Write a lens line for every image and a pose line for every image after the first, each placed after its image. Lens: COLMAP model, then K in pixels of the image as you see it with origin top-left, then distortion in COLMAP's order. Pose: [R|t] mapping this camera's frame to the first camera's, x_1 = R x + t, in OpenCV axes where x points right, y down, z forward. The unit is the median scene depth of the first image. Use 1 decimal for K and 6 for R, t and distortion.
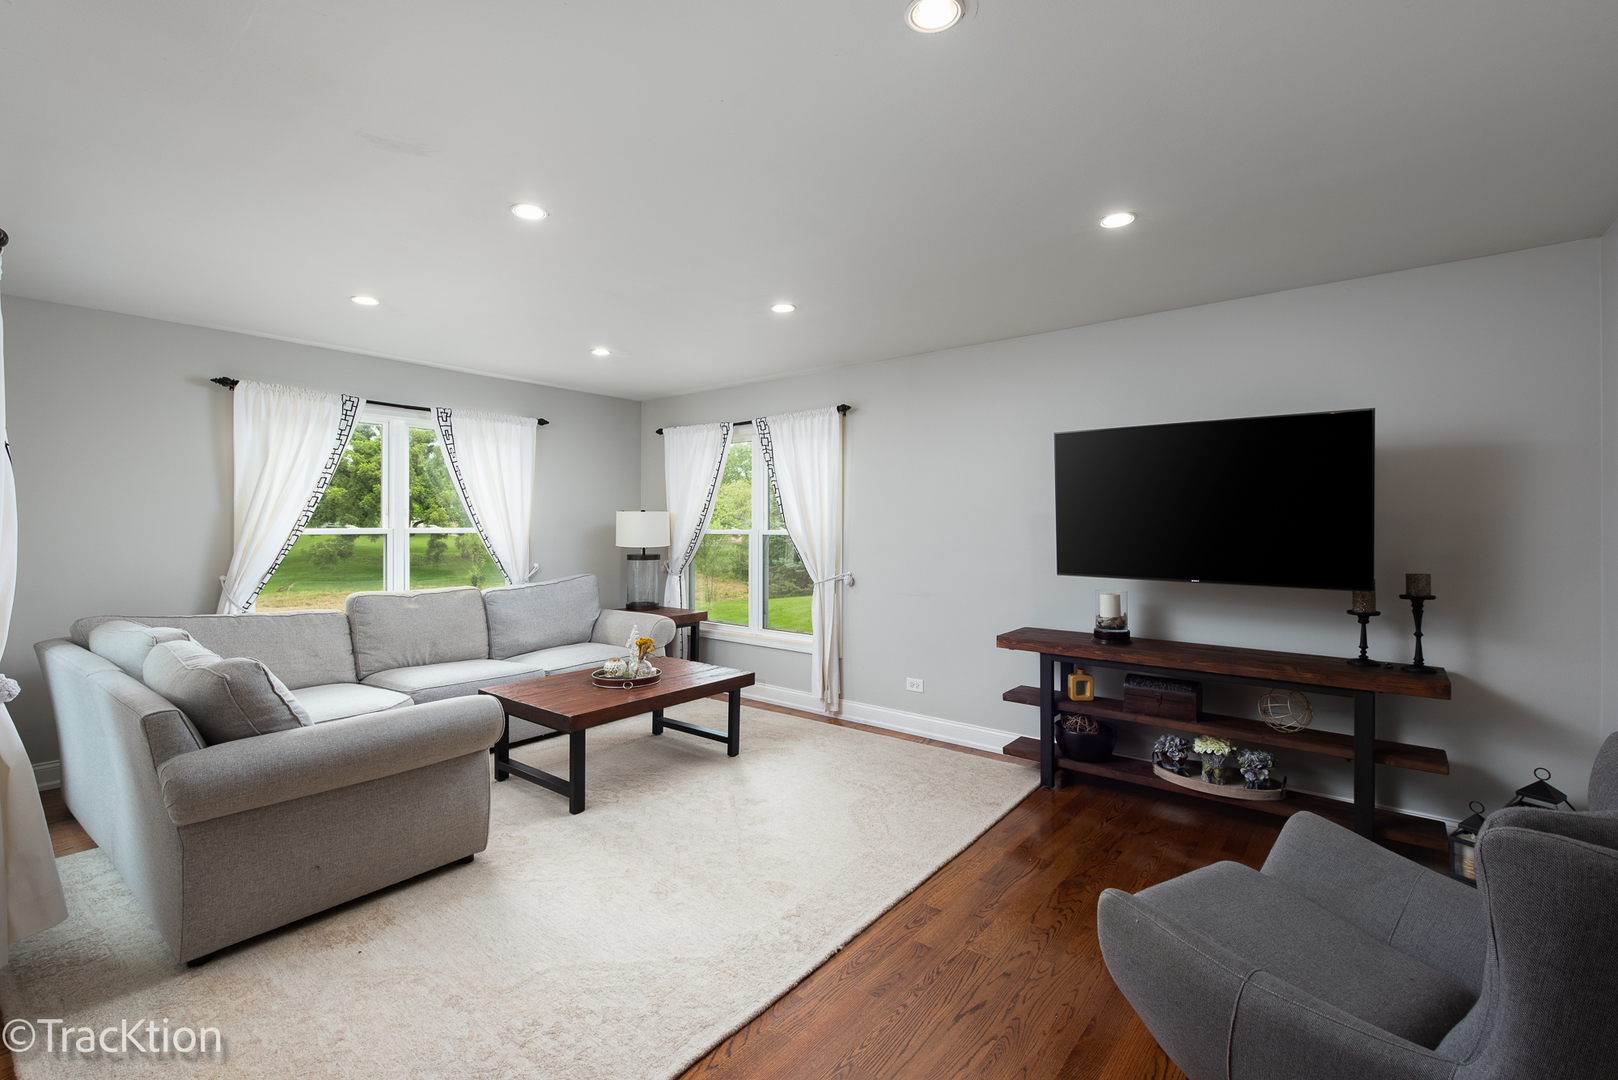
lens RADIAL K [[722.4, 0, 811.1], [0, 722.4, 526.8], [0, 0, 1]] dist [0.011060, -0.000054]
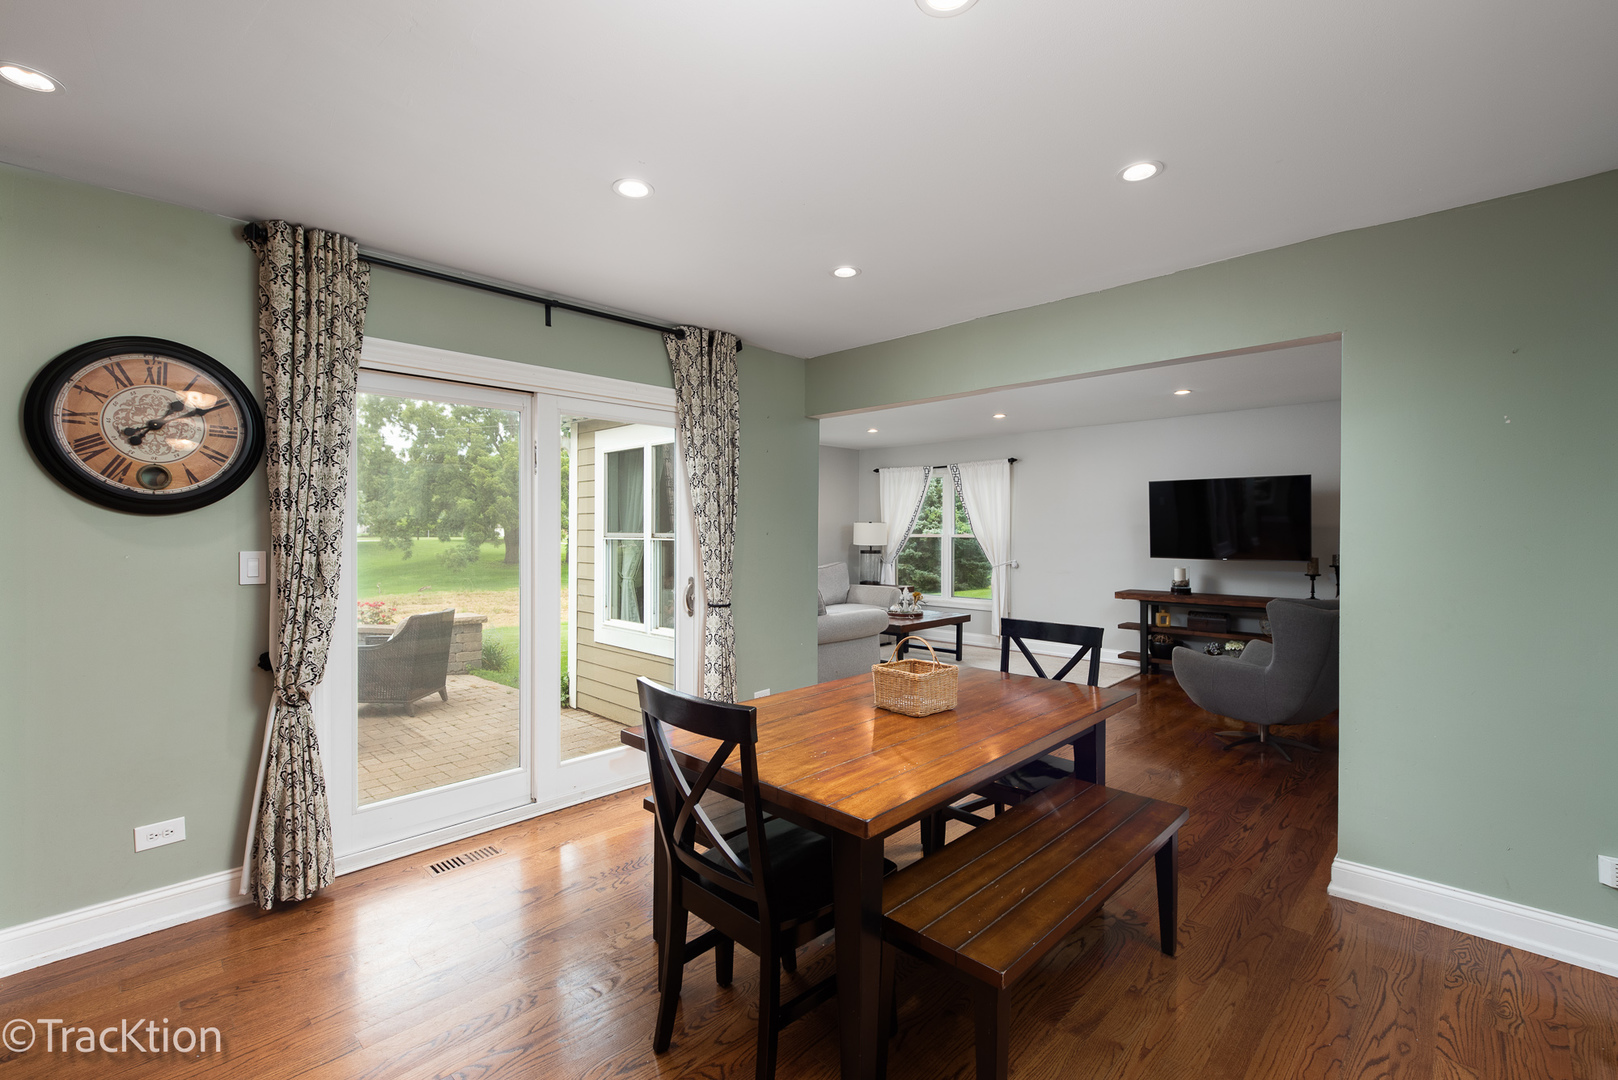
lens RADIAL K [[713.8, 0, 808.7], [0, 713.8, 532.2], [0, 0, 1]] dist [-0.001113, -0.000089]
pose [[0.995097, -0.000630, -0.098904, -0.320747], [0.000383, 0.999997, -0.002509, 0.005395], [0.098905, 0.002458, 0.995094, -0.832074]]
